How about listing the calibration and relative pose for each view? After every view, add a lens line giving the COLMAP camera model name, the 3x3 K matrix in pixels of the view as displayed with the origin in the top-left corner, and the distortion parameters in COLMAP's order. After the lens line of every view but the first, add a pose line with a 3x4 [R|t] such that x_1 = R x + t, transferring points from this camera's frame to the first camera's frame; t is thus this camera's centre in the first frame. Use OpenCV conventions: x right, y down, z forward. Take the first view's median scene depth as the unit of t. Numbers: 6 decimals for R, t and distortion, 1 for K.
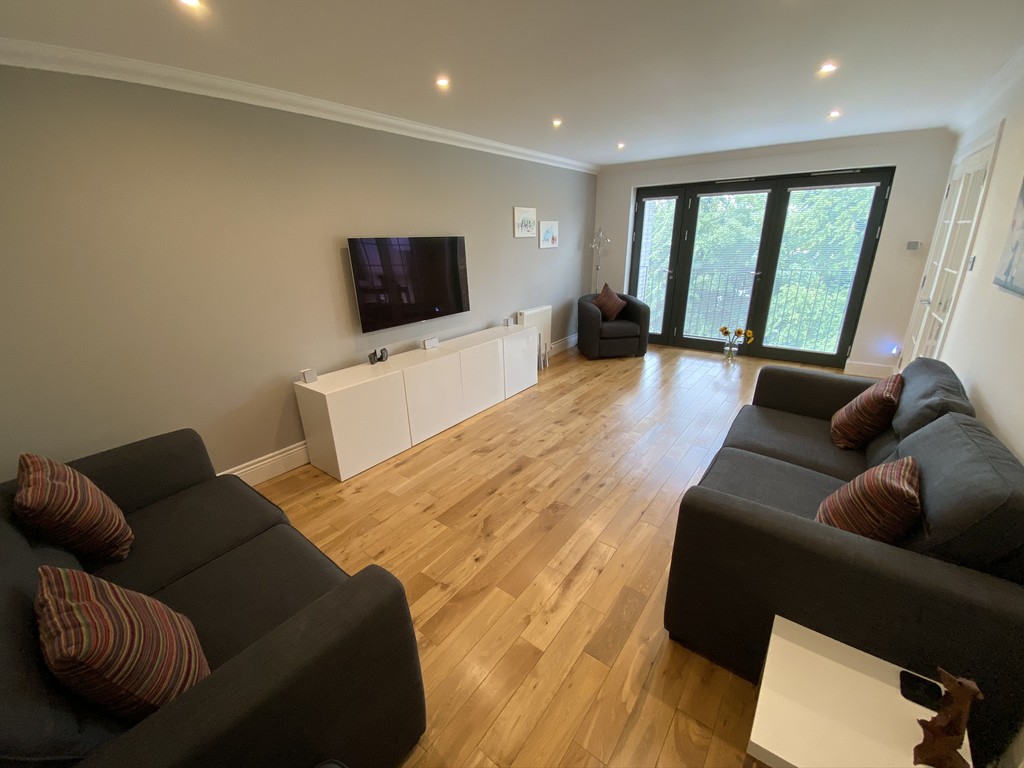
lens RADIAL K [[414.0, 0, 507.8], [0, 414.0, 383.1], [0, 0, 1]] dist [0.018142, -0.019255]
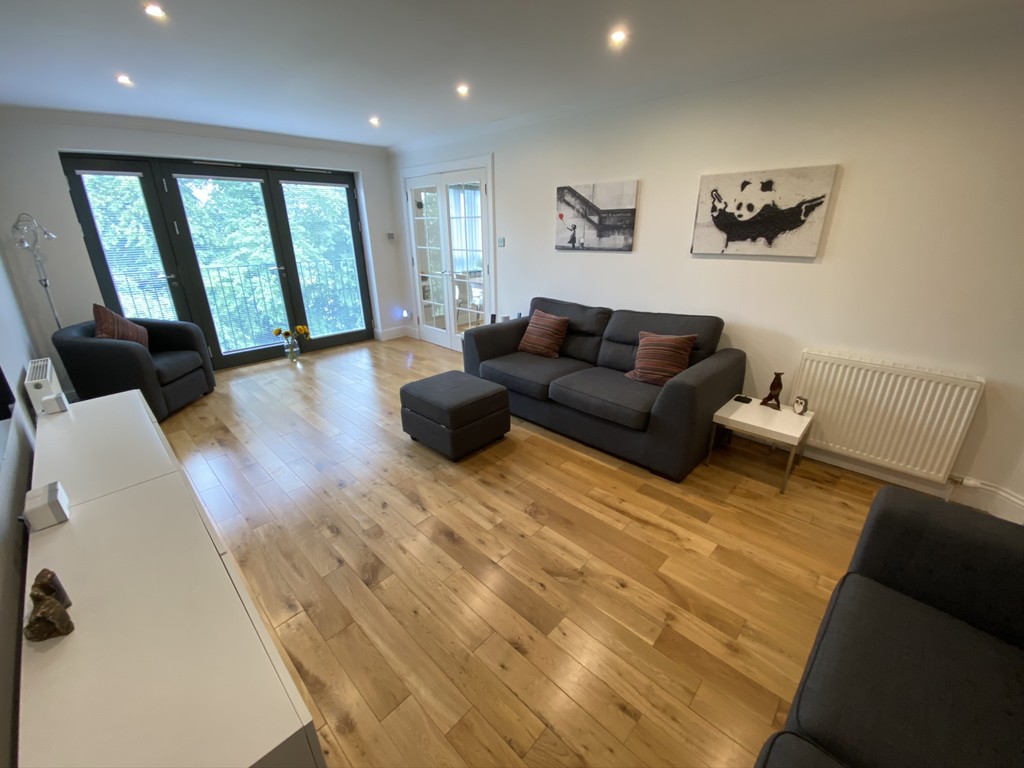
lens RADIAL K [[414.0, 0, 507.8], [0, 414.0, 383.1], [0, 0, 1]] dist [0.018142, -0.019255]
pose [[0.108233, -0.328885, 0.938147, -0.432560], [0.338339, 0.899542, 0.276317, -0.152194], [-0.934779, 0.287505, 0.208635, 0.516572]]
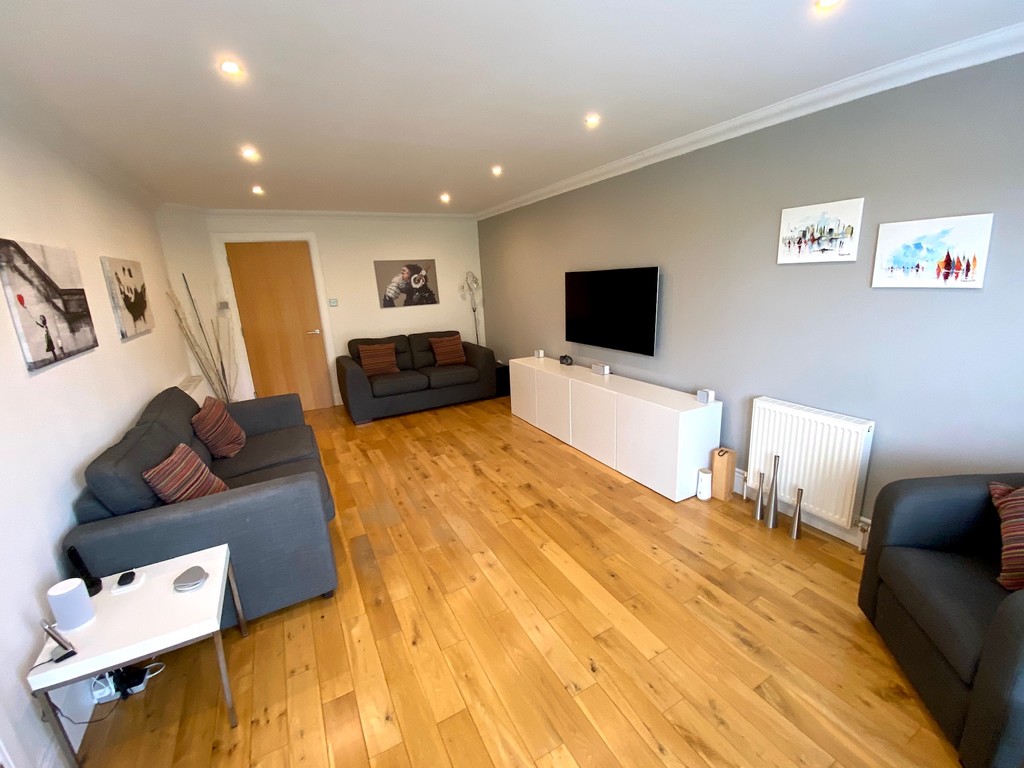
lens RADIAL K [[414.0, 0, 507.8], [0, 414.0, 383.1], [0, 0, 1]] dist [0.018142, -0.019255]
pose [[-0.404625, 0.273594, -0.872597, 0.794561], [-0.249468, 0.884983, 0.393156, -0.403997], [0.879798, 0.376765, -0.289833, 1.078674]]
